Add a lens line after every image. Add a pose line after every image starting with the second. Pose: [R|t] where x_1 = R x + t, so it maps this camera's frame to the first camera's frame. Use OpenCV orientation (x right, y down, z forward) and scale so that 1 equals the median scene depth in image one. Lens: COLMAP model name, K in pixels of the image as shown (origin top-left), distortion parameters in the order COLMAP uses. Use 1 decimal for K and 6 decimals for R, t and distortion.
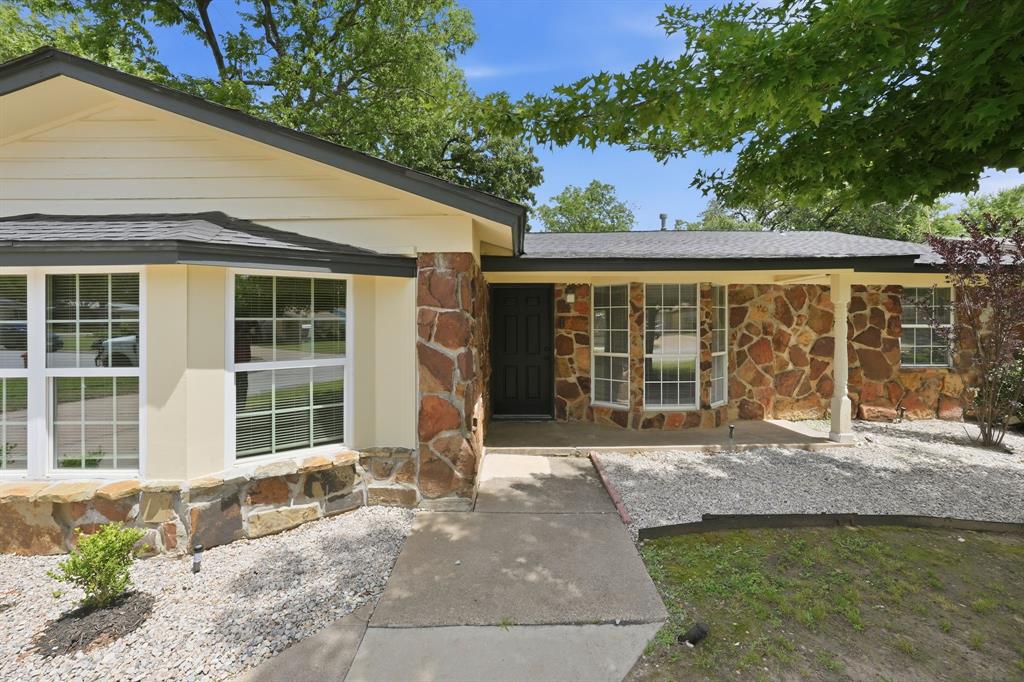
lens RADIAL K [[362.1, 0, 513.8], [0, 362.1, 326.1], [0, 0, 1]] dist [-0.019873, -0.000013]
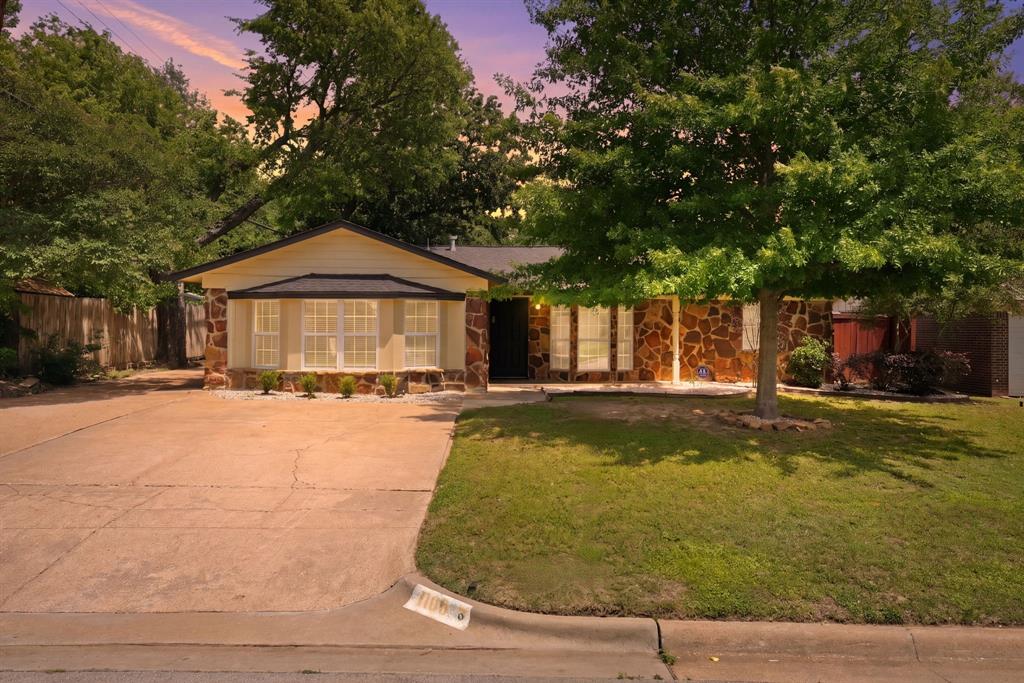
lens RADIAL K [[582.3, 0, 512.0], [0, 582.3, 341.5], [0, 0, 1]] dist [0.043899, 0.000103]
pose [[0.999929, 0.009100, 0.007642, 0.016197], [-0.009204, 0.999864, 0.013661, 0.053591], [-0.007517, -0.013731, 0.999877, -1.844031]]
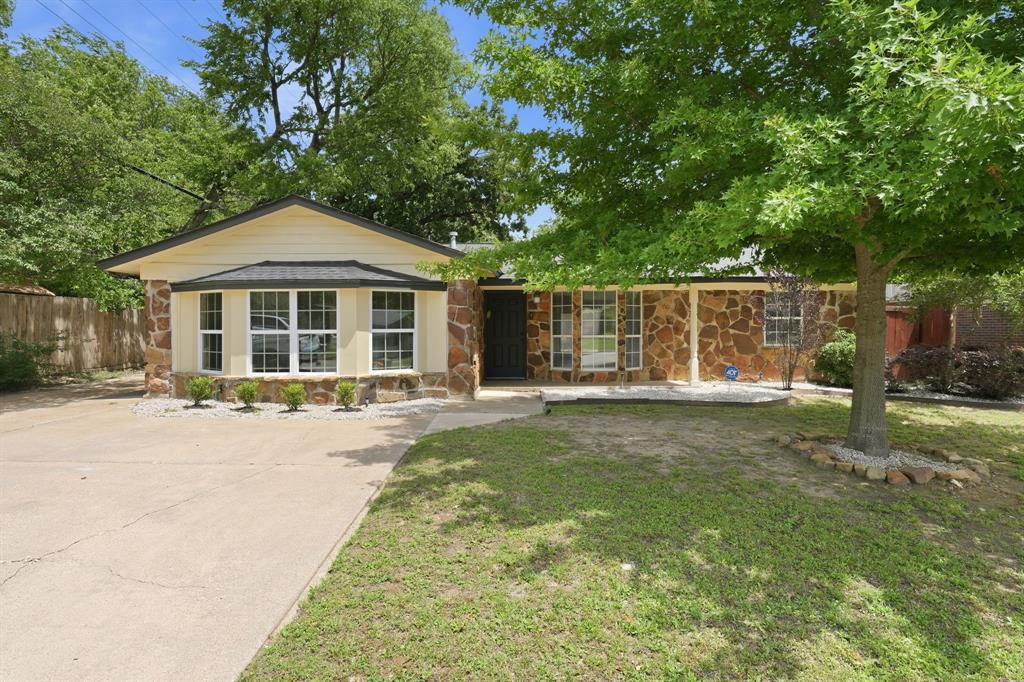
lens RADIAL K [[460.9, 0, 513.5], [0, 460.9, 332.1], [0, 0, 1]] dist [0.013177, 0.000040]
pose [[0.999744, 0.000434, -0.022620, 0.109171], [-0.000406, 0.999999, 0.001260, 0.061235], [0.022620, -0.001251, 0.999743, -1.023104]]
